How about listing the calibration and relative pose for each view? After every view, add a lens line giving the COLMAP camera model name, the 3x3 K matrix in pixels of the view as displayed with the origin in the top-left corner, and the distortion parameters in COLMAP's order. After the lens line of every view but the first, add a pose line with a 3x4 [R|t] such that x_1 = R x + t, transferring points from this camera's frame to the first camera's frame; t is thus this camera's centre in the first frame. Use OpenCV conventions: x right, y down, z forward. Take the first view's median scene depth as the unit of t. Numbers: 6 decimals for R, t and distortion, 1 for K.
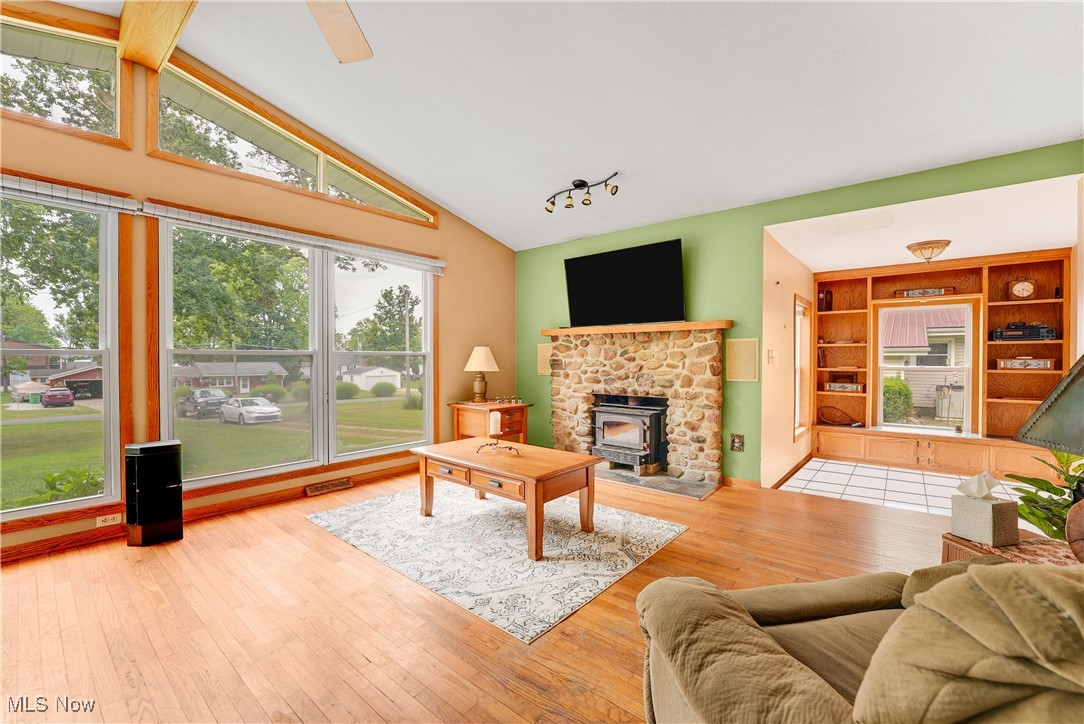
lens RADIAL K [[444.7, 0, 545.9], [0, 444.7, 363.4], [0, 0, 1]] dist [-0.018113, 0.001749]
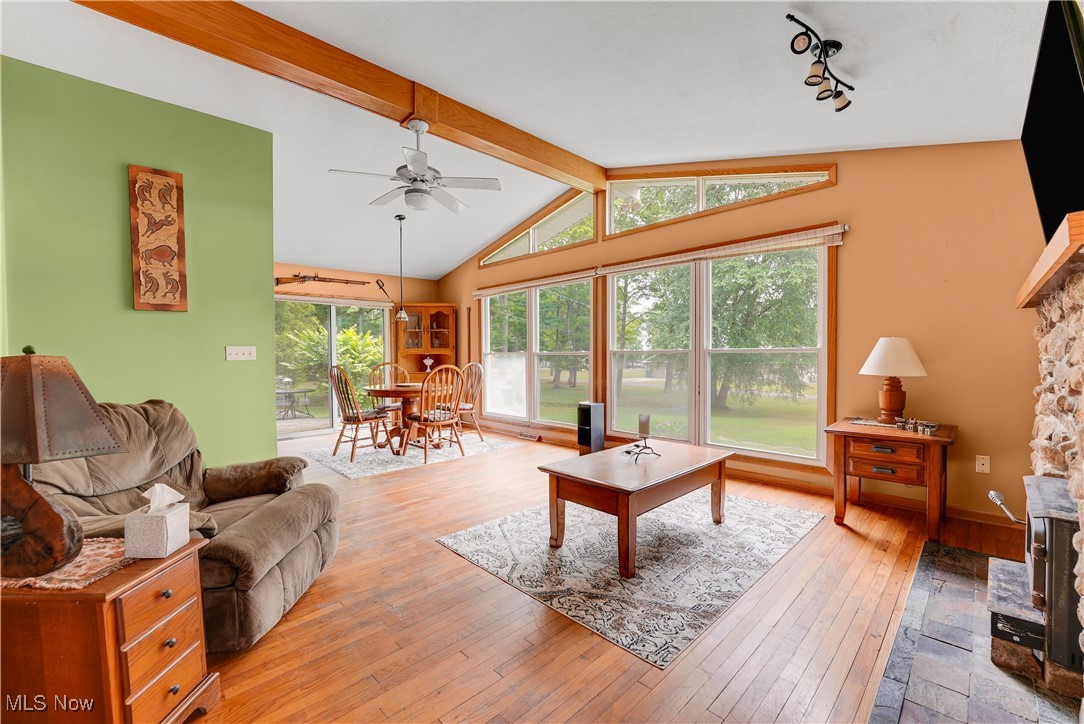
lens RADIAL K [[444.7, 0, 539.6], [0, 444.7, 361.2], [0, 0, 1]] dist [-0.018113, 0.001749]
pose [[-0.107106, 0.017068, -0.994101, 0.556847], [-0.003323, 0.999841, 0.017524, -0.012725], [0.994242, 0.005180, -0.107032, 0.576232]]
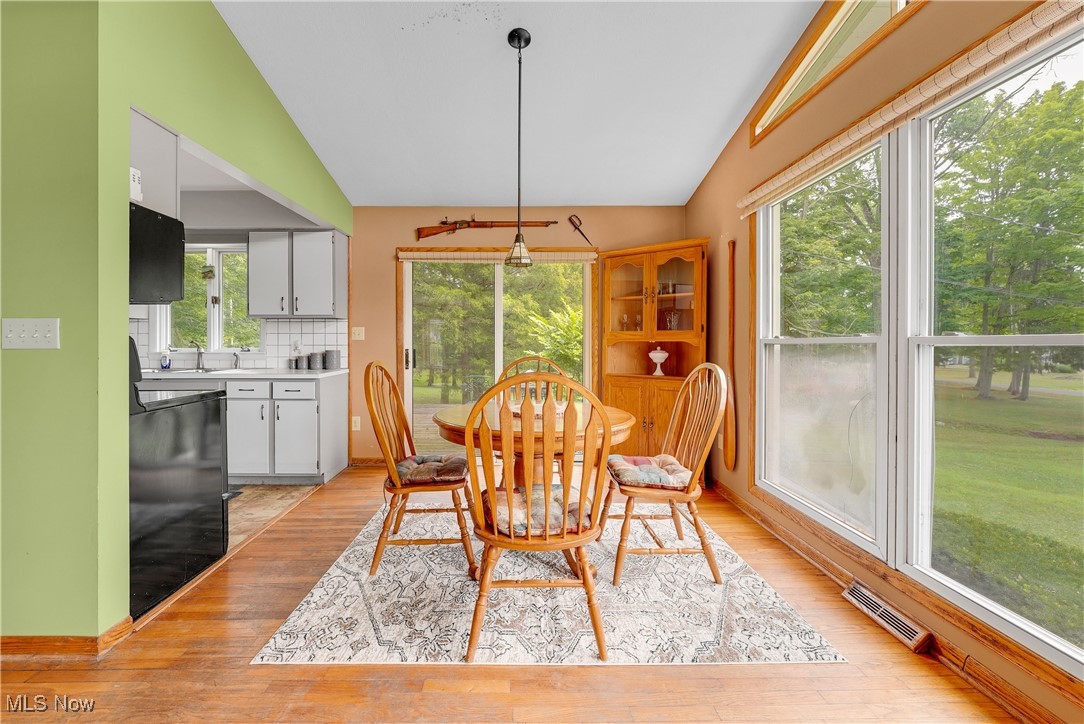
lens RADIAL K [[444.7, 0, 514.3], [0, 444.7, 343.4], [0, 0, 1]] dist [-0.018113, 0.001749]
pose [[-0.775734, -0.001911, -0.631057, -0.239683], [-0.012082, 0.999857, 0.011823, -0.012532], [0.630945, 0.016796, -0.775646, 0.494040]]
